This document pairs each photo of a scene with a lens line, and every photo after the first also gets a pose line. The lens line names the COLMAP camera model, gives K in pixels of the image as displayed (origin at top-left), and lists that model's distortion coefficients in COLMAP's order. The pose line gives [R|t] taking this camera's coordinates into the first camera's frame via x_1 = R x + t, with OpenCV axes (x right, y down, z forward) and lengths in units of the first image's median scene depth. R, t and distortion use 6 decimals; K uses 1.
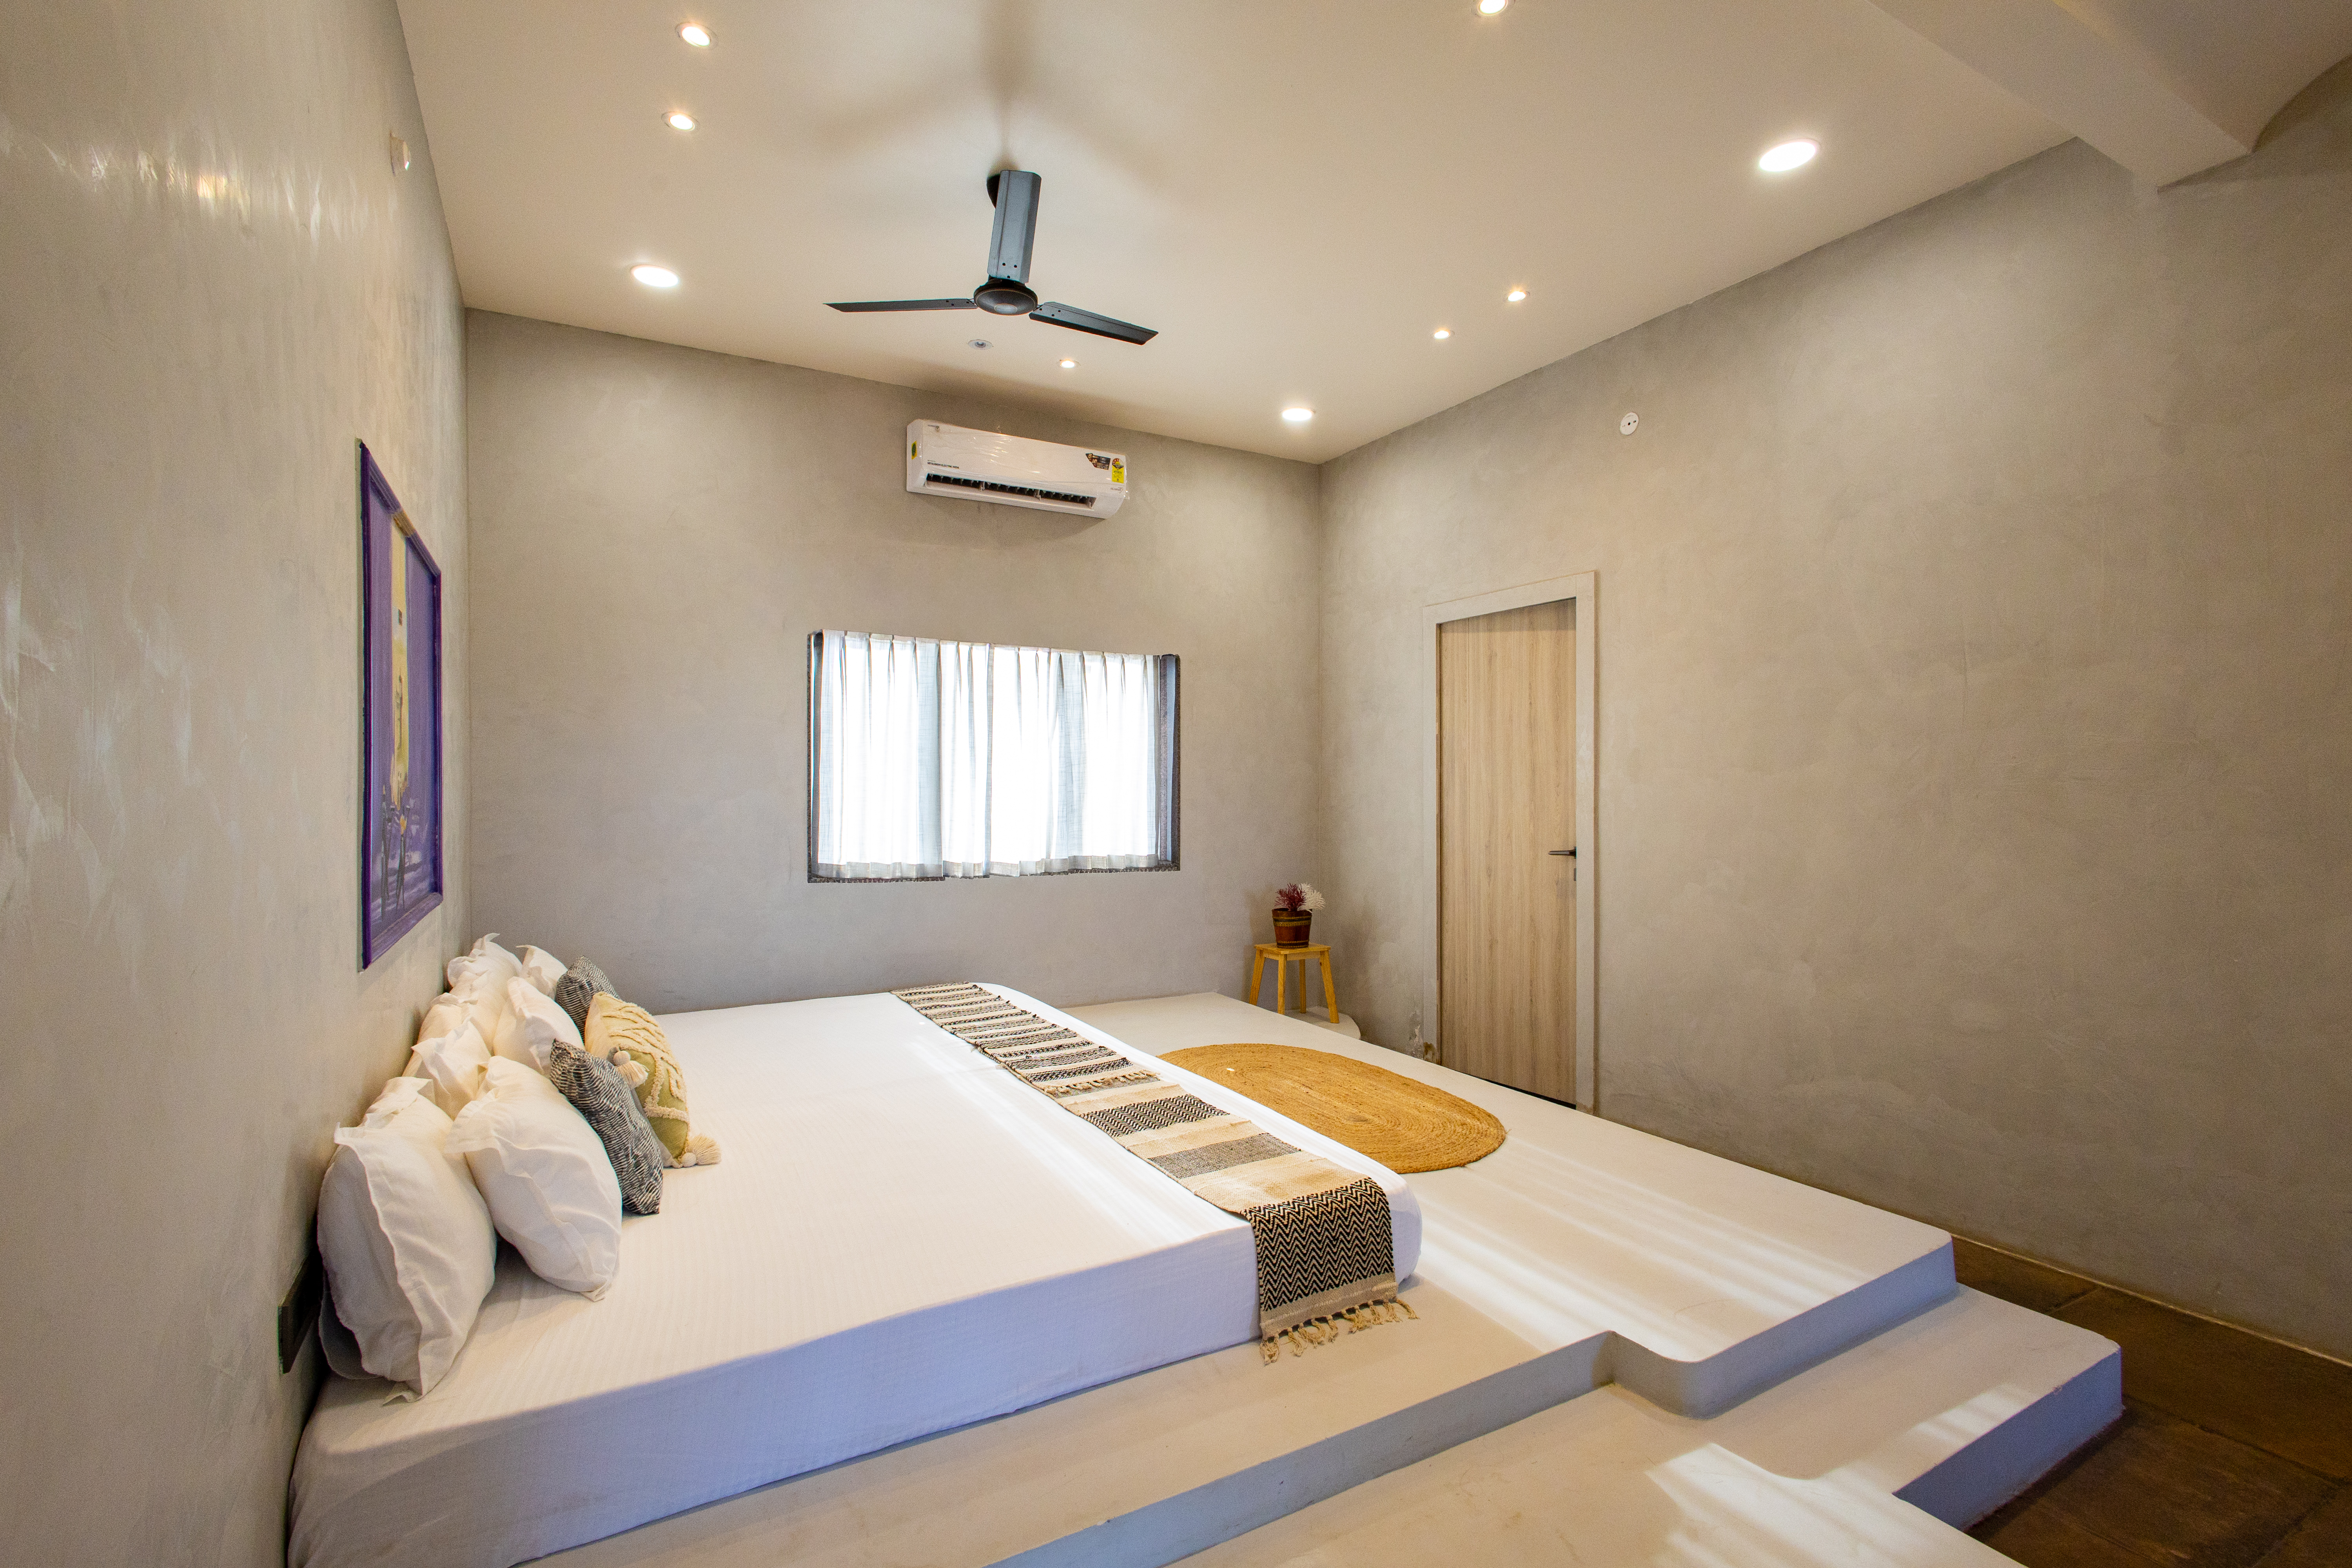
lens RADIAL K [[1062.4, 0, 1176.0], [0, 1062.4, 784.0], [0, 0, 1]] dist [0.002370, 0.000187]
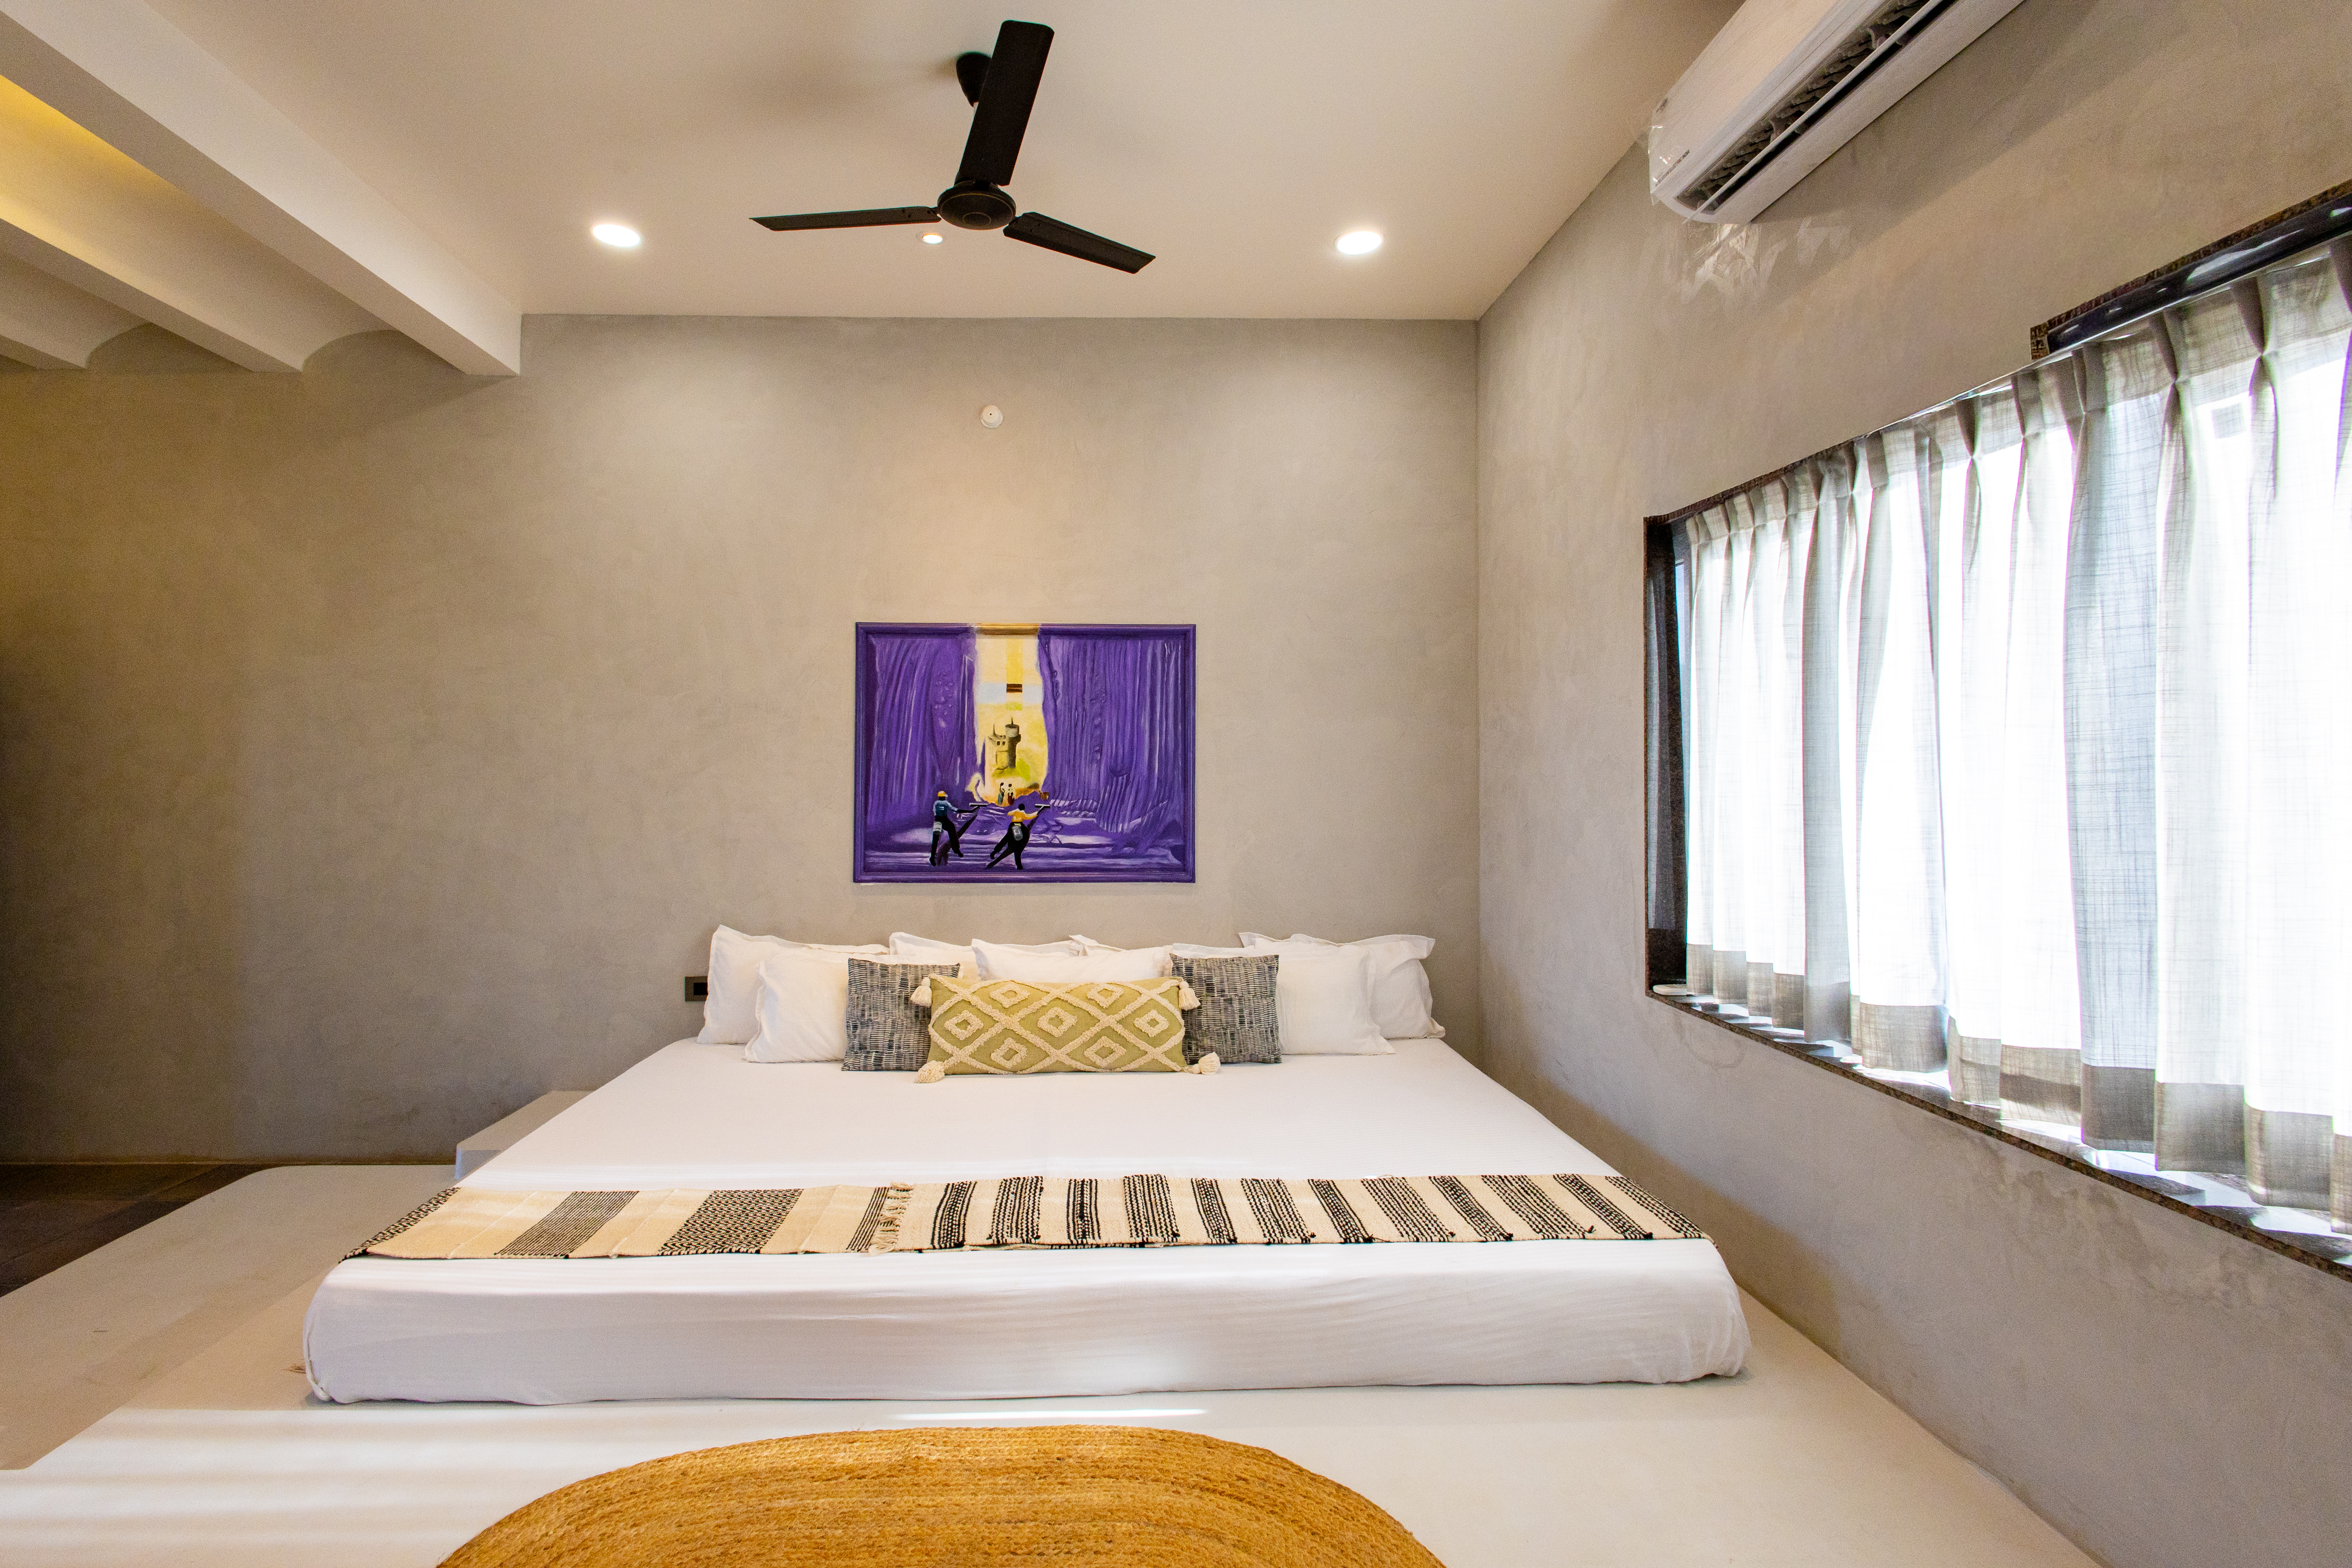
lens RADIAL K [[1109.8, 0, 1171.3], [0, 1109.8, 753.6], [0, 0, 1]] dist [0.002955, 0.000304]
pose [[-0.474952, -0.007757, -0.879978, 0.344662], [0.001032, 0.999956, -0.009371, -0.020384], [0.880011, -0.005359, -0.474923, 1.014216]]
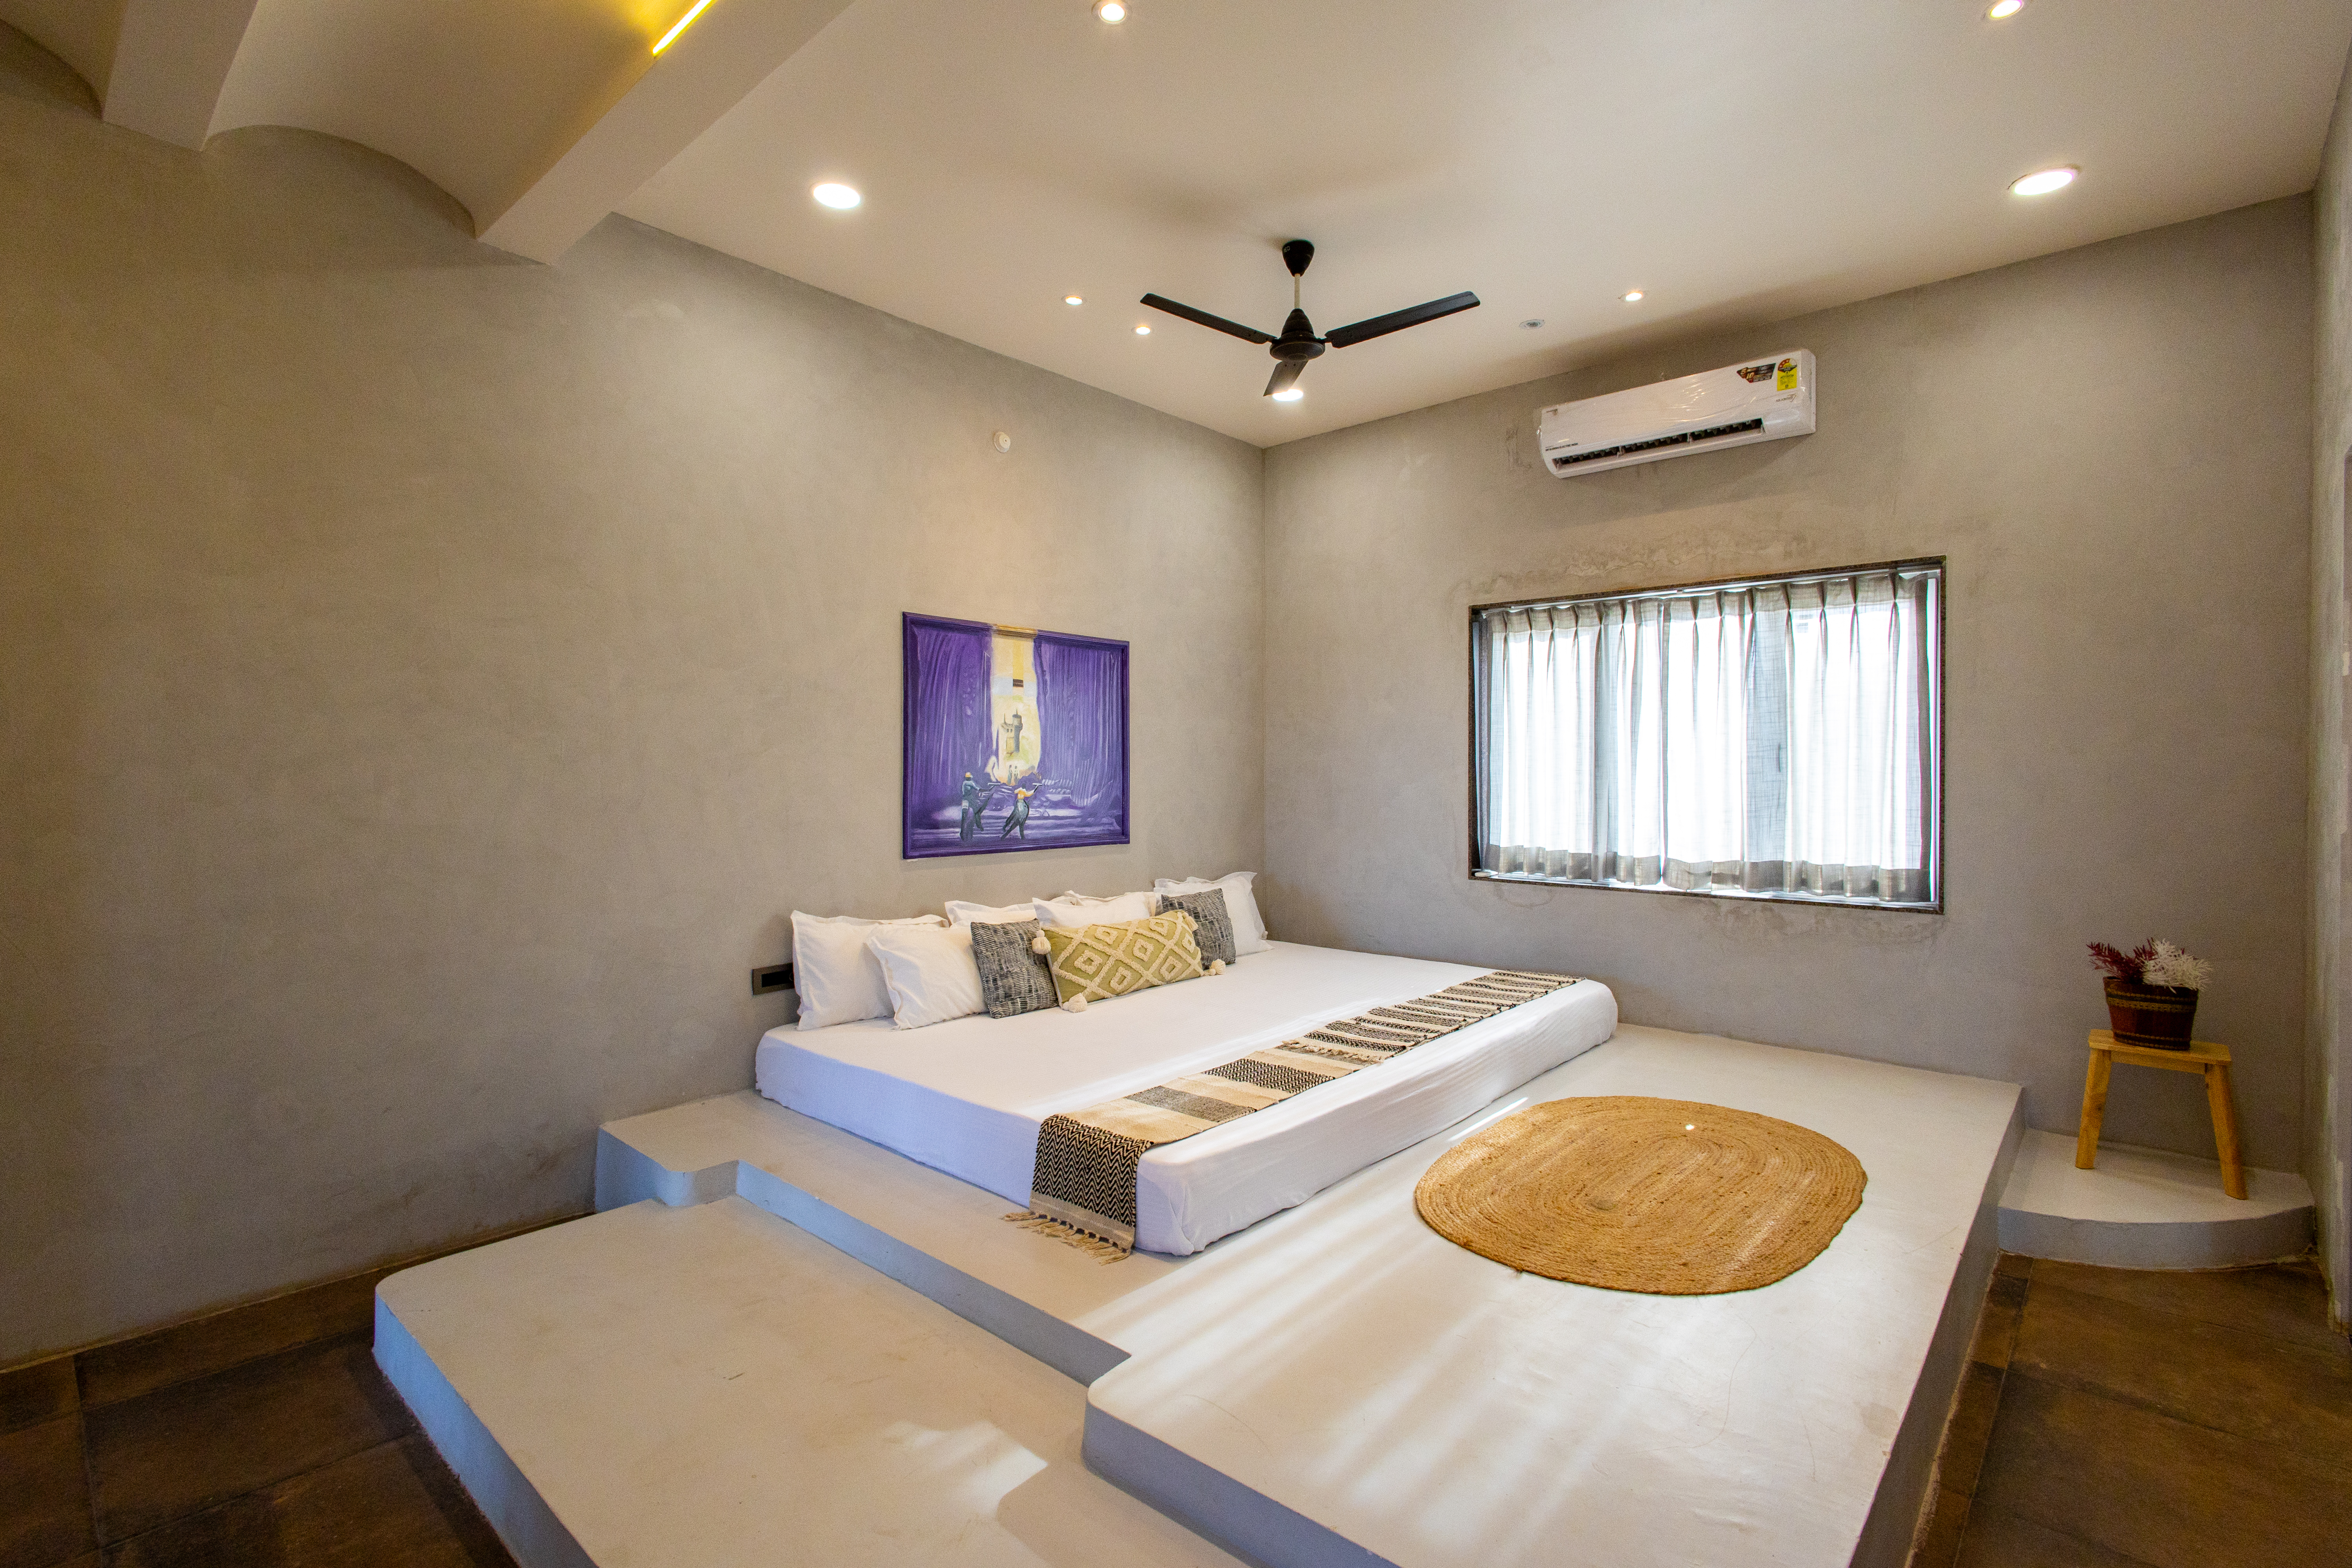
lens RADIAL K [[1080.7, 0, 1176.0], [0, 1080.7, 784.0], [0, 0, 1]] dist [0.000496, -0.000188]
pose [[0.322730, 0.013208, -0.946399, 0.602724], [0.000453, 0.999900, 0.014109, -0.003083], [0.946491, -0.004983, 0.322692, 0.333483]]
